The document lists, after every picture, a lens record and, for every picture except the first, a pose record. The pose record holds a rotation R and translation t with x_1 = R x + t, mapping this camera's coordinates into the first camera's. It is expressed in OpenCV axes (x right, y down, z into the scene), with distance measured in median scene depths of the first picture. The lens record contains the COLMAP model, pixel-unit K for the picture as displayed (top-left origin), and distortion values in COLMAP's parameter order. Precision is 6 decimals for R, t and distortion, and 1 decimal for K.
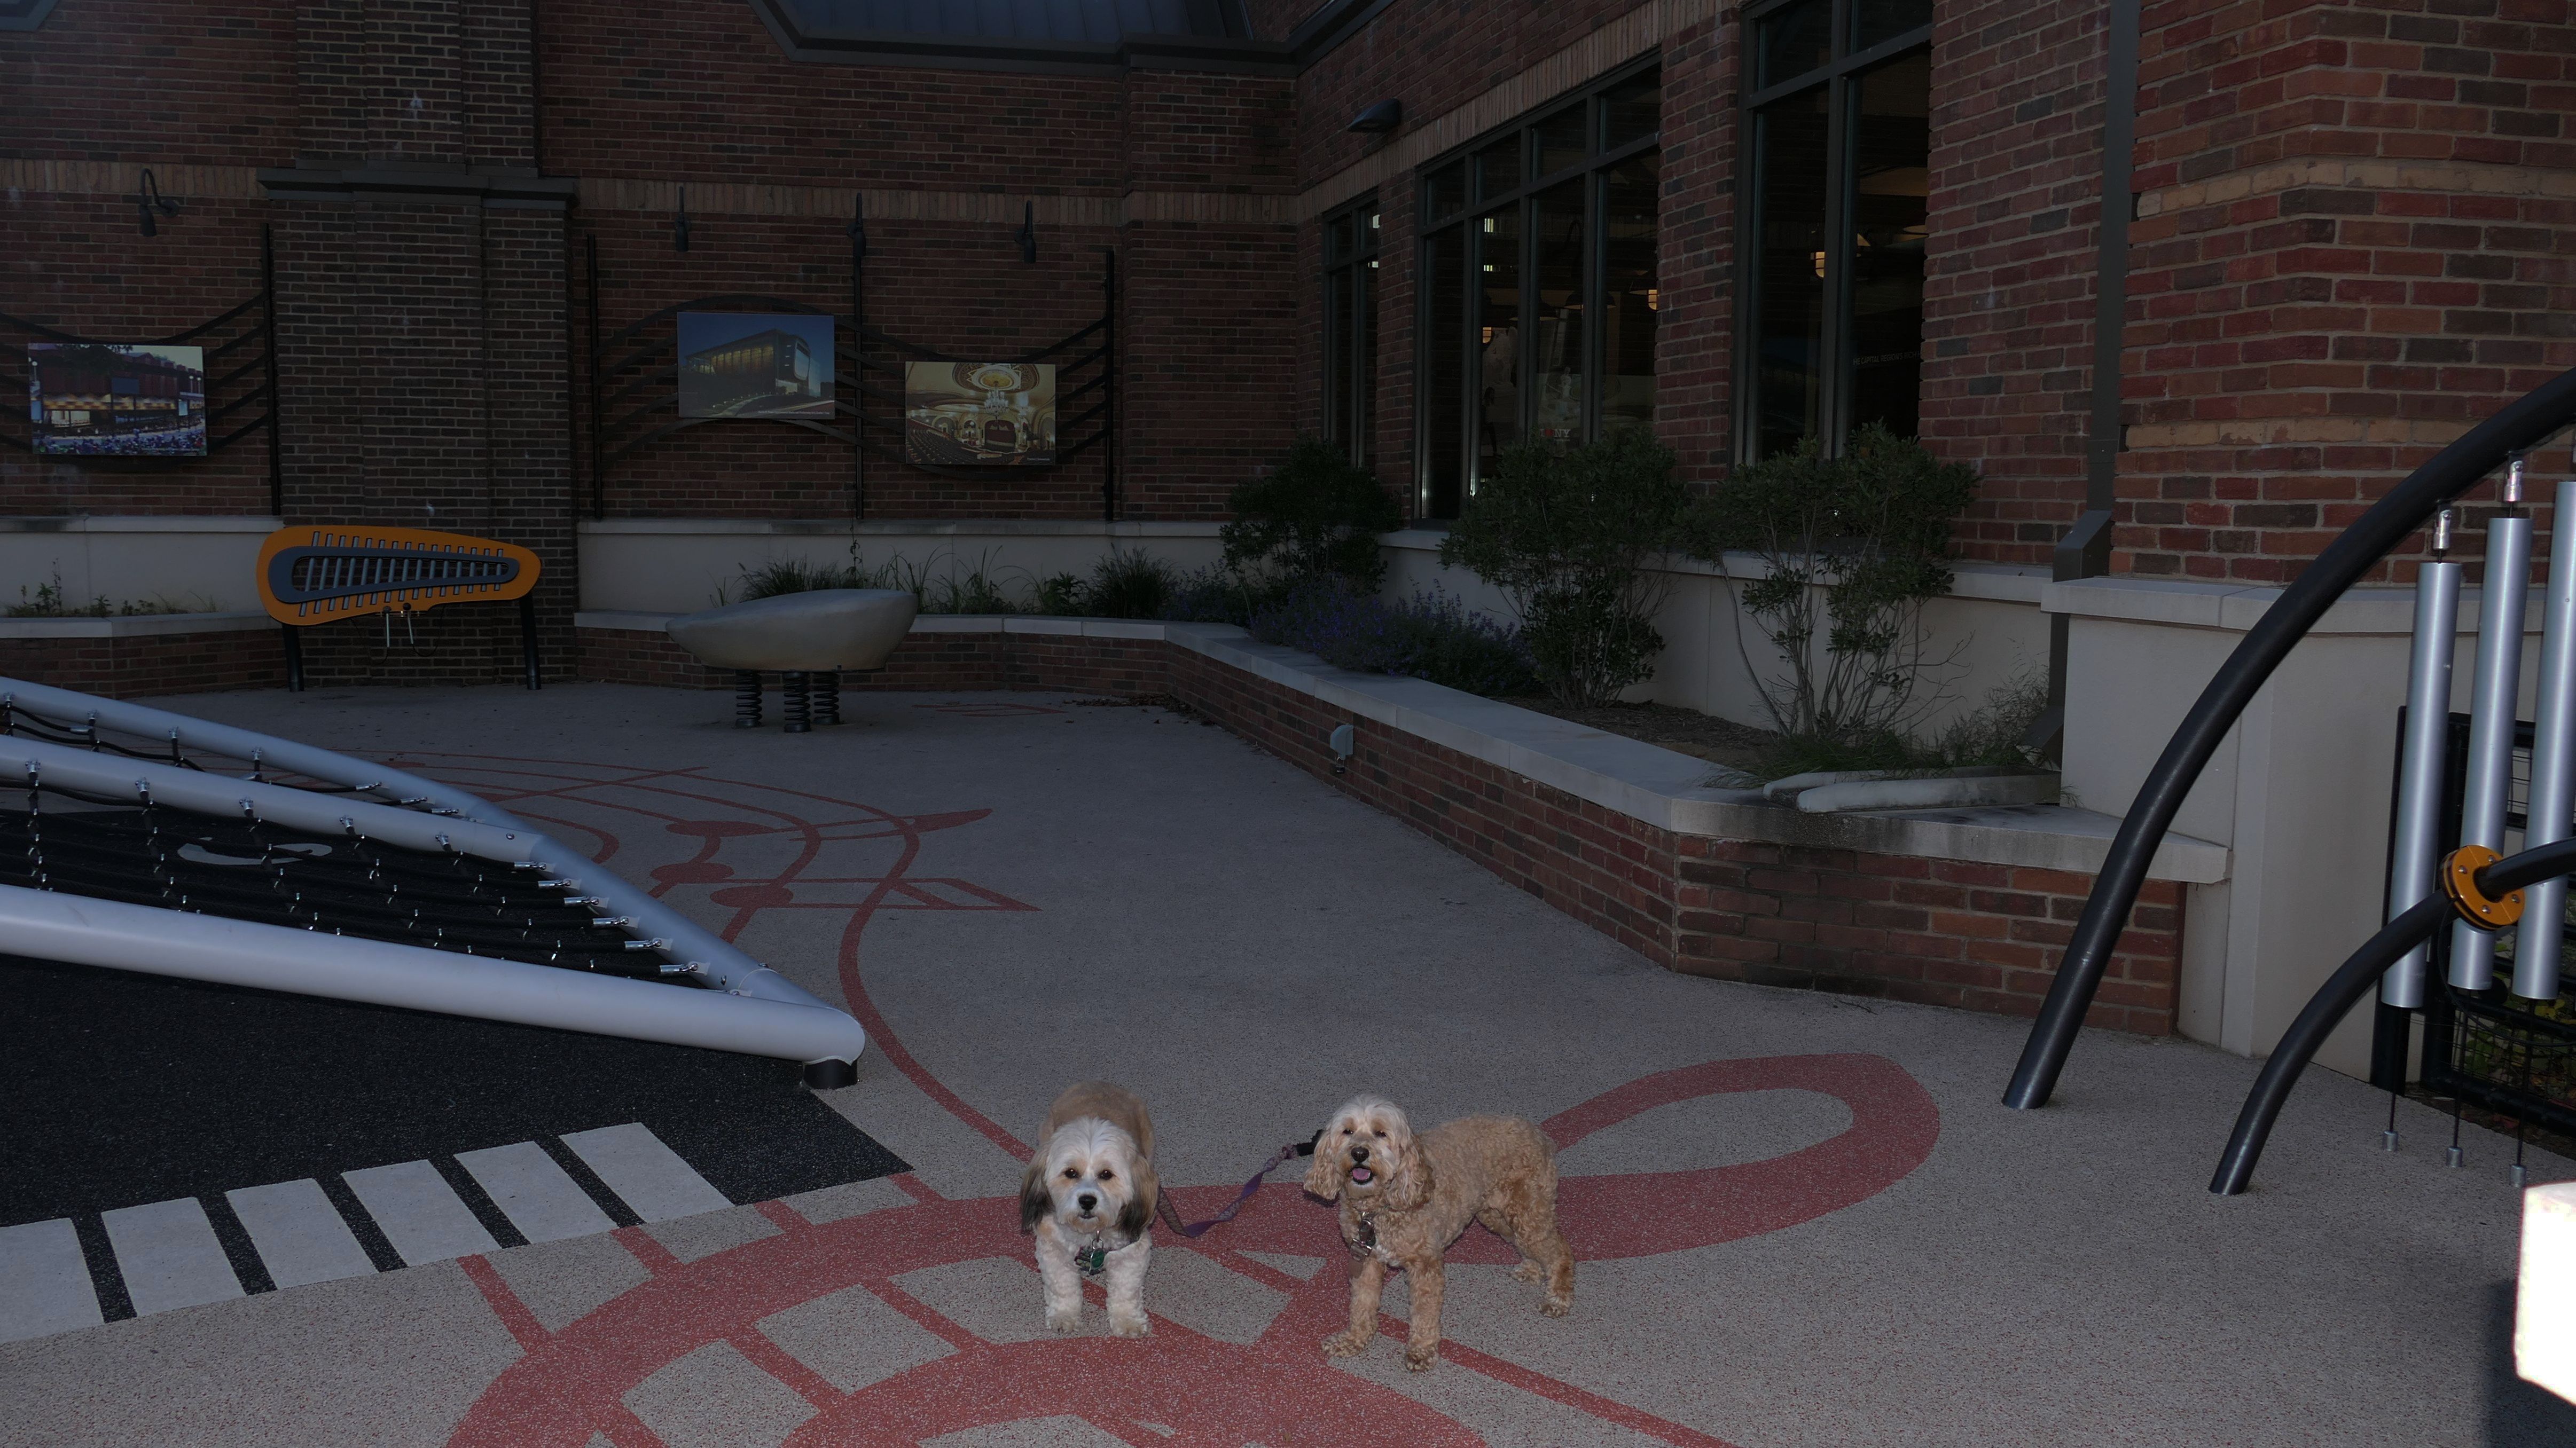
lens RADIAL K [[2069.2, 0, 1288.0], [0, 2069.2, 724.0], [0, 0, 1]] dist [-0.029709, 0.008857]
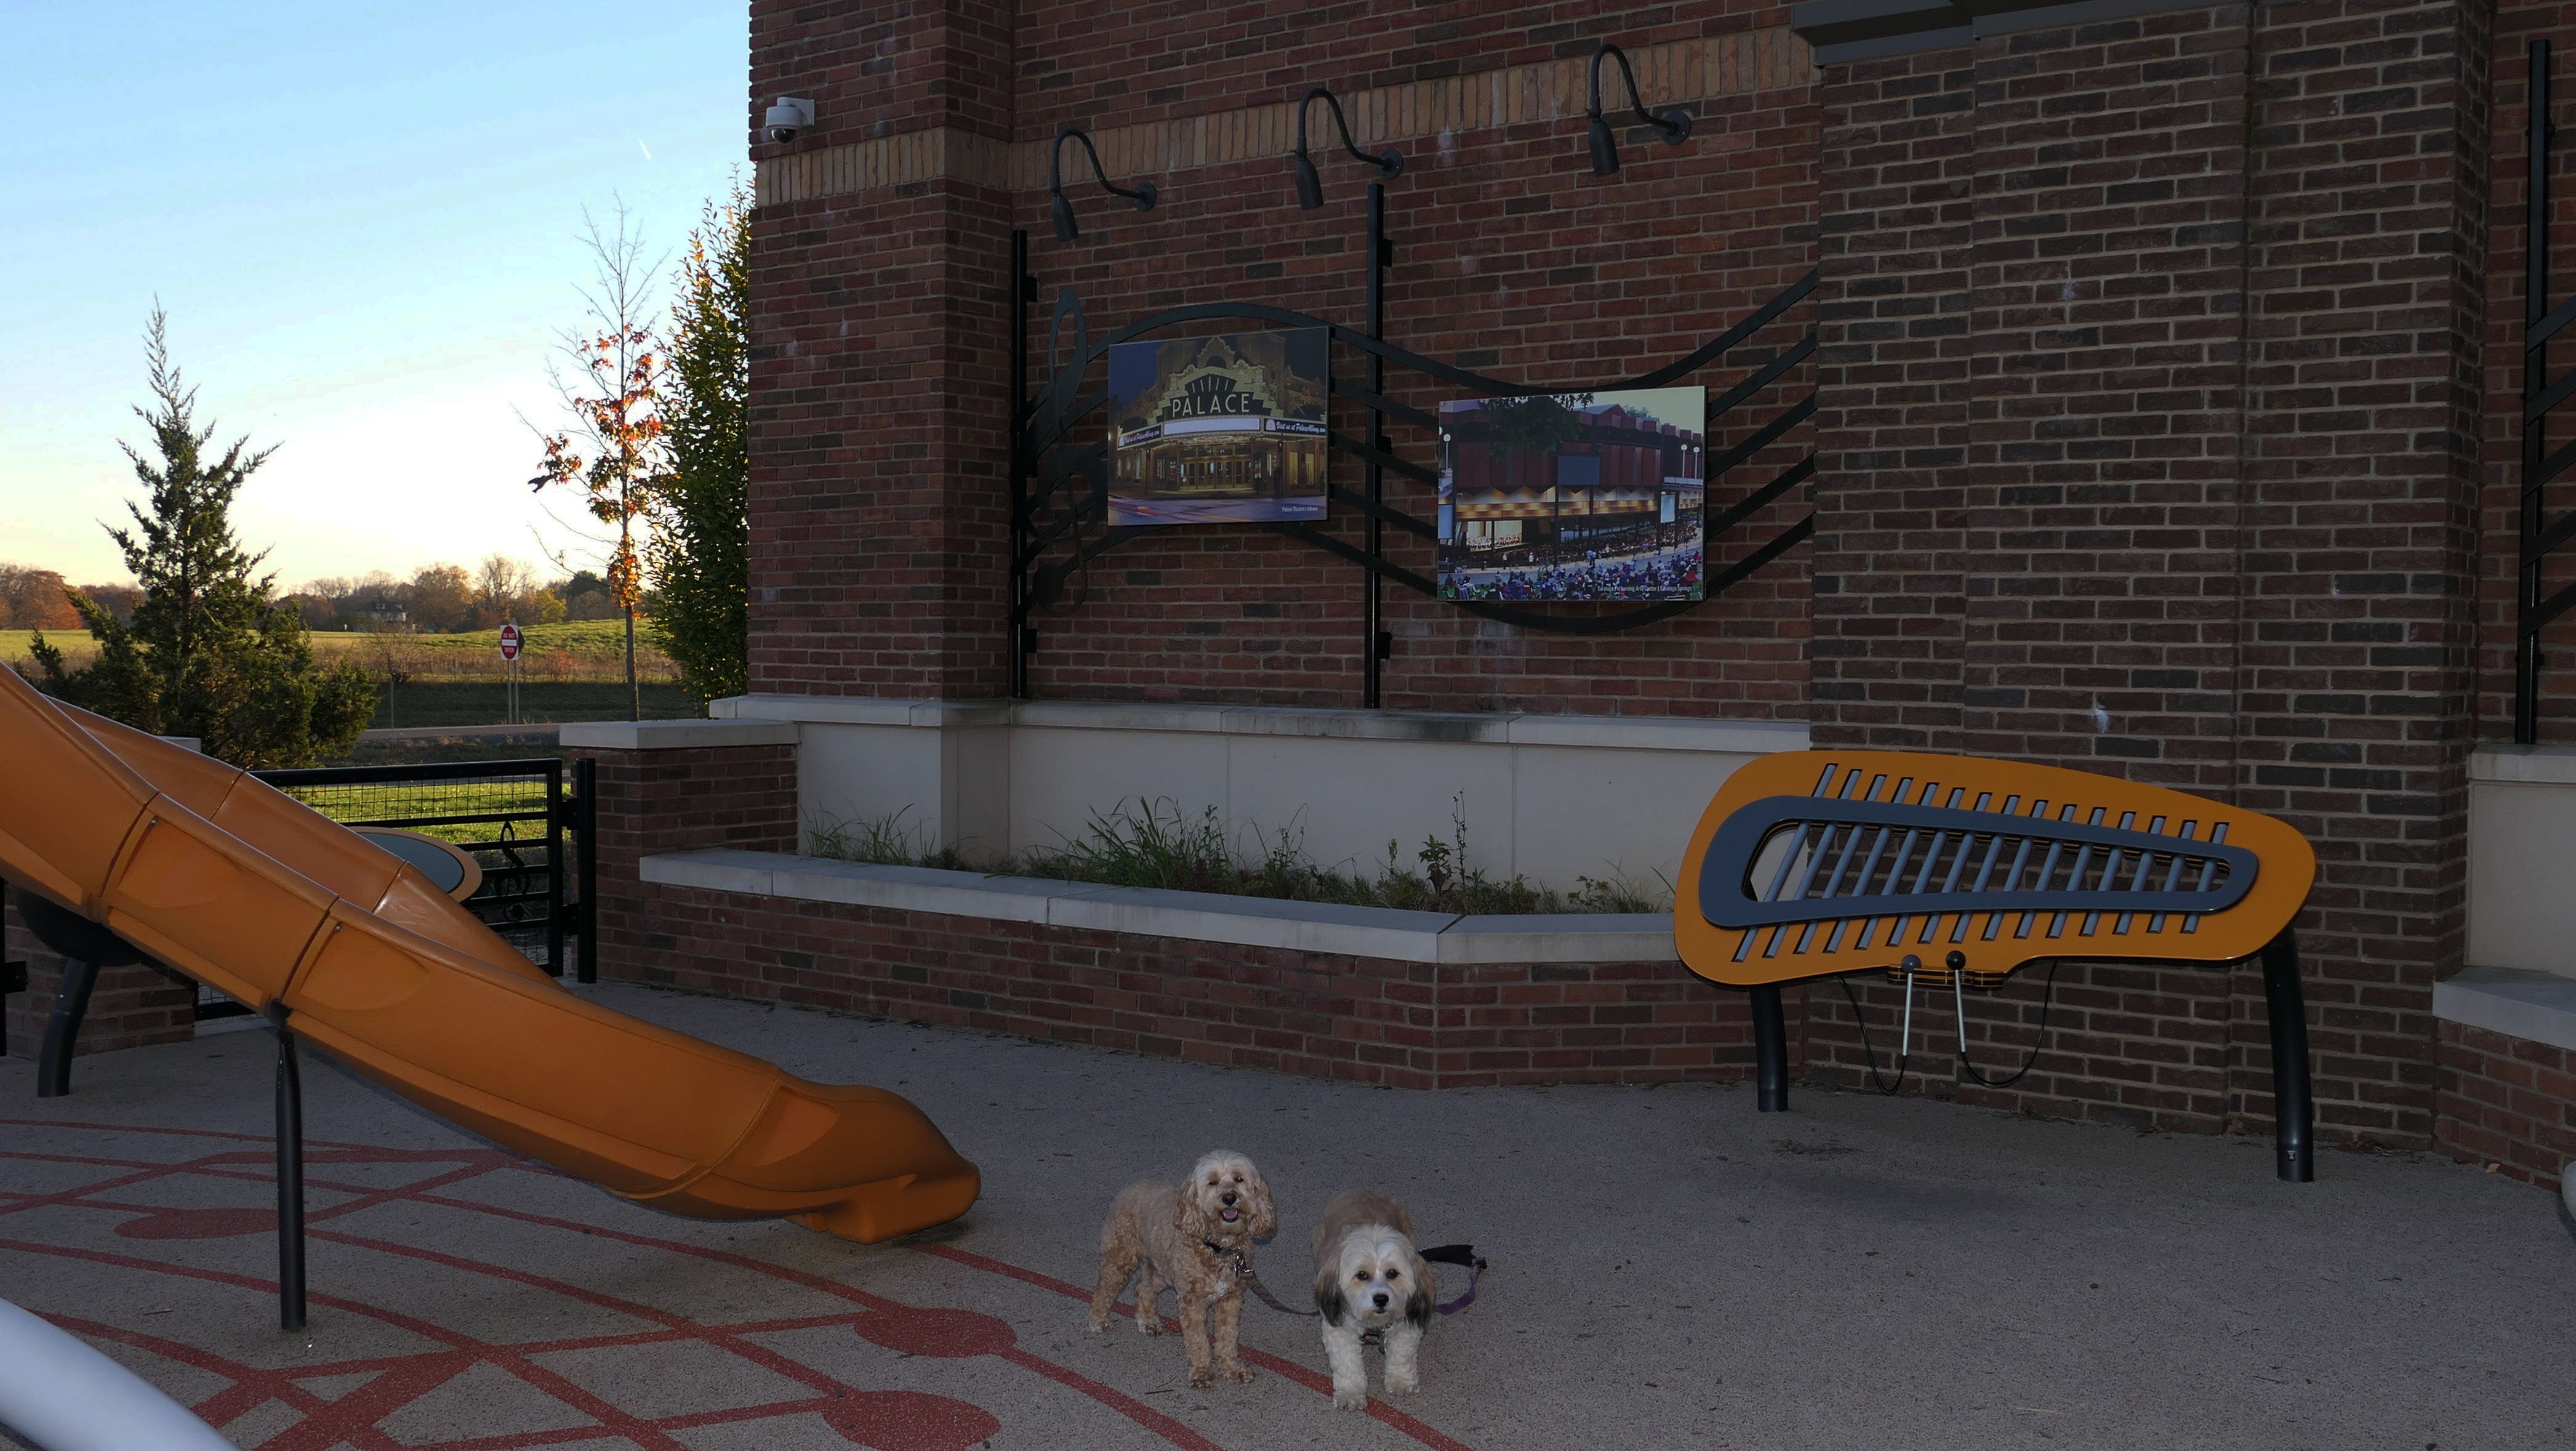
lens RADIAL K [[2387.5, 0, 1288.0], [0, 2387.5, 725.5], [0, 0, 1]] dist [-0.017367, 0.010767]
pose [[0.634798, 0.024368, -0.772294, -0.138018], [-0.086037, 0.995516, -0.039307, -0.068424], [0.767873, 0.091398, 0.634048, 0.553990]]
